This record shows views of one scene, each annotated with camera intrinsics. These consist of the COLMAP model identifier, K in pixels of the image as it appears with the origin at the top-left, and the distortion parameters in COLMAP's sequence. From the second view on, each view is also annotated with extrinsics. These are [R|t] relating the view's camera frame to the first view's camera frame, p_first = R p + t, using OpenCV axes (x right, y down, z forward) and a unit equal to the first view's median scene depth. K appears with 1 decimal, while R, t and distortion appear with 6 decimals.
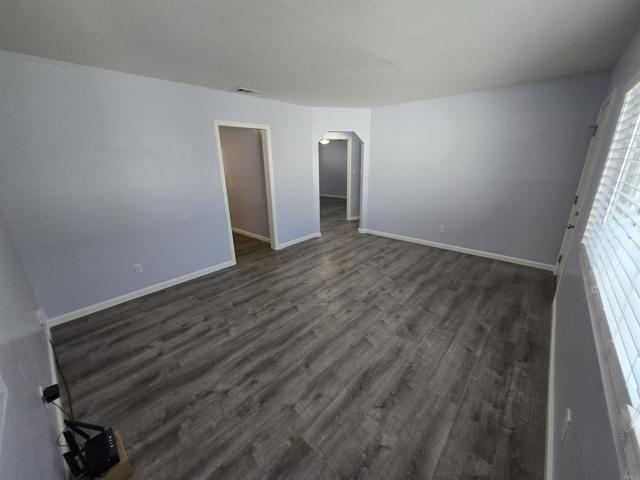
lens RADIAL K [[252.4, 0, 320.8], [0, 252.4, 238.0], [0, 0, 1]] dist [0.002811, 0.000132]
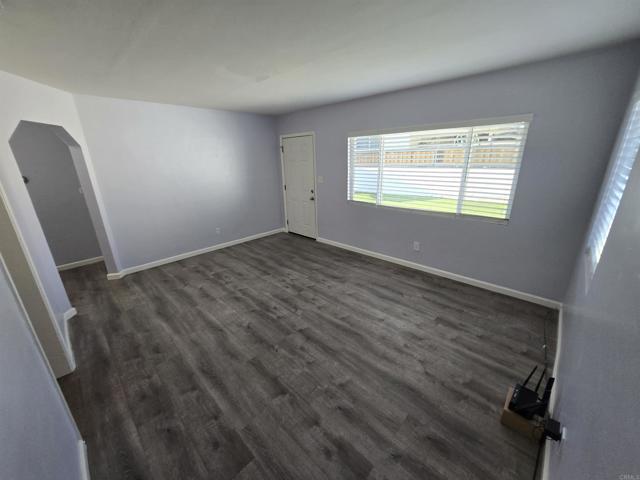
lens RADIAL K [[252.4, 0, 320.8], [0, 252.4, 238.0], [0, 0, 1]] dist [0.002811, 0.000132]
pose [[0.035219, -0.291653, 0.955876, -0.906304], [0.323402, 0.908330, 0.265230, -0.254193], [-0.945606, 0.299791, 0.126312, 0.756406]]
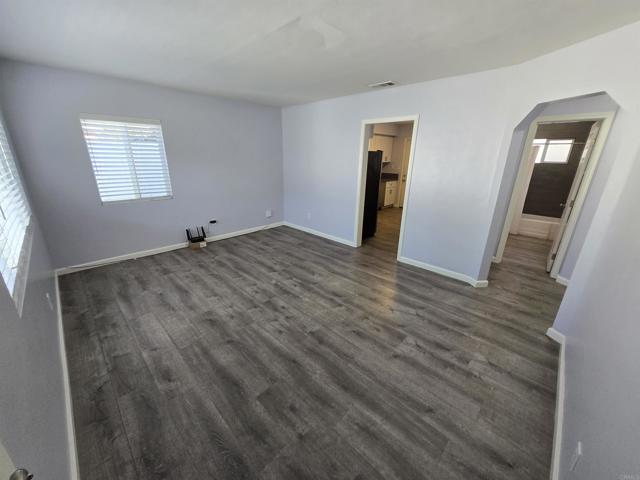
lens RADIAL K [[252.4, 0, 320.8], [0, 252.4, 238.0], [0, 0, 1]] dist [0.002811, 0.000132]
pose [[-0.041188, 0.328347, -0.943659, 1.081408], [-0.316261, 0.891614, 0.324042, -0.375101], [0.947778, 0.311789, 0.067120, 1.136181]]
